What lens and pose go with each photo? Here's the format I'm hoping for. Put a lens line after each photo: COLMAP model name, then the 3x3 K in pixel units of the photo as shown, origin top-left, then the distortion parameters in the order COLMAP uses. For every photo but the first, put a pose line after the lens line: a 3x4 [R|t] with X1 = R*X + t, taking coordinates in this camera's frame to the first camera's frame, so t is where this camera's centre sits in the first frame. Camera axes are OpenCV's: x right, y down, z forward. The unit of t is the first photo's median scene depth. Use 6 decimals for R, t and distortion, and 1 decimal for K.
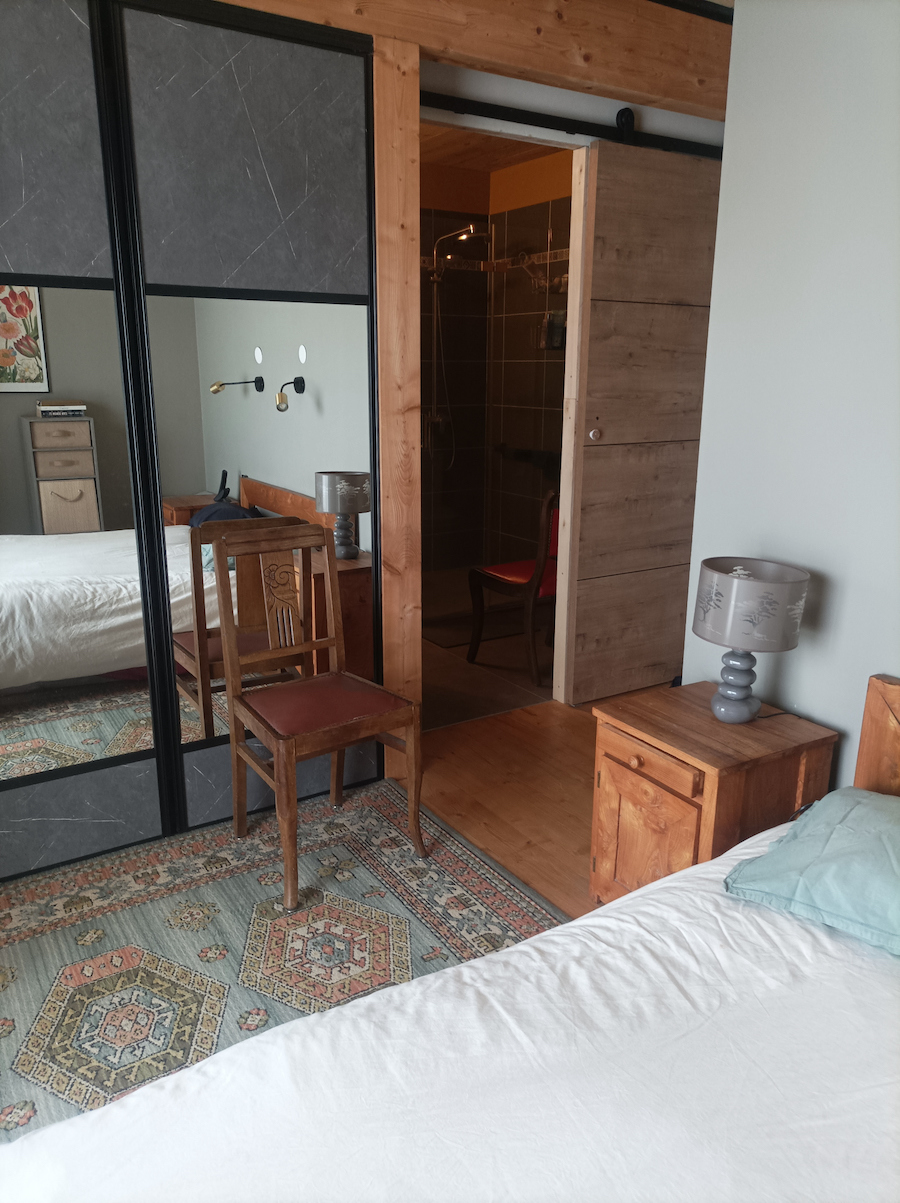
lens RADIAL K [[894.4, 0, 449.2], [0, 894.4, 606.0], [0, 0, 1]] dist [0.038926, -0.029001]
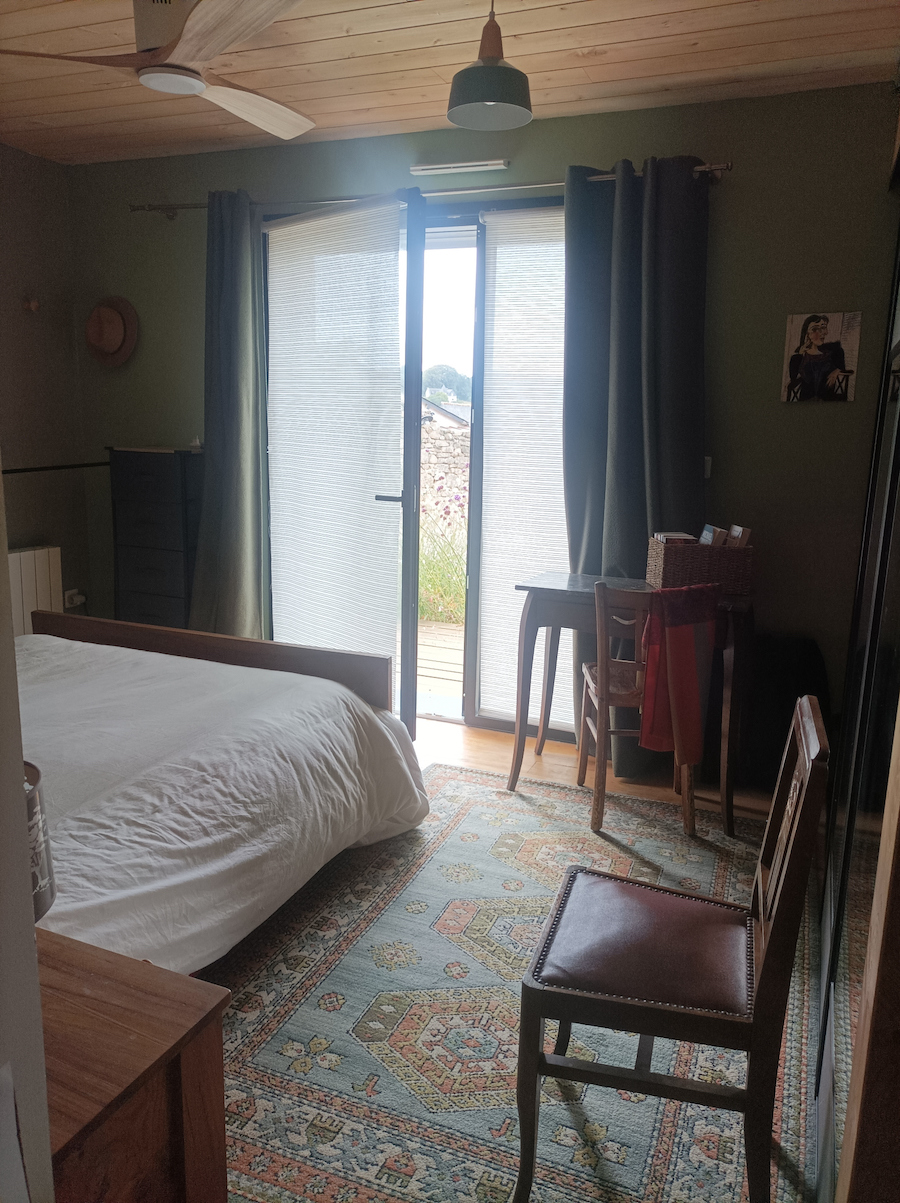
lens RADIAL K [[894.4, 0, 450.4], [0, 894.4, 599.7], [0, 0, 1]] dist [0.038926, -0.029001]
pose [[-0.815041, 0.092418, -0.571985, 0.386460], [-0.181887, 0.896483, 0.404025, -0.417272], [0.550114, 0.433334, -0.713861, 1.490842]]
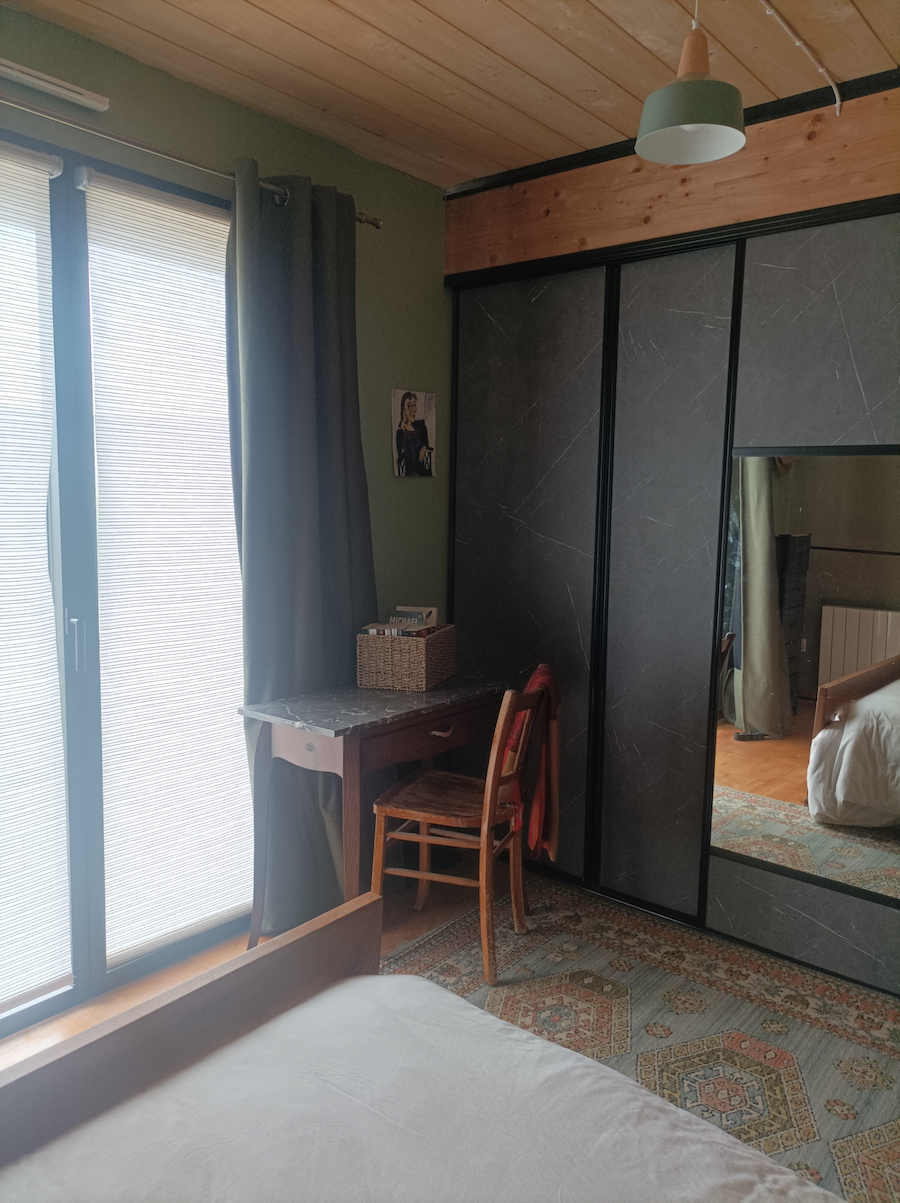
lens RADIAL K [[894.4, 0, 451.2], [0, 894.4, 598.2], [0, 0, 1]] dist [0.038926, -0.029001]
pose [[0.302527, 0.111328, -0.946617, 0.491362], [-0.266157, 0.963516, 0.028255, -0.066026], [0.915226, 0.243400, 0.321120, 0.166272]]
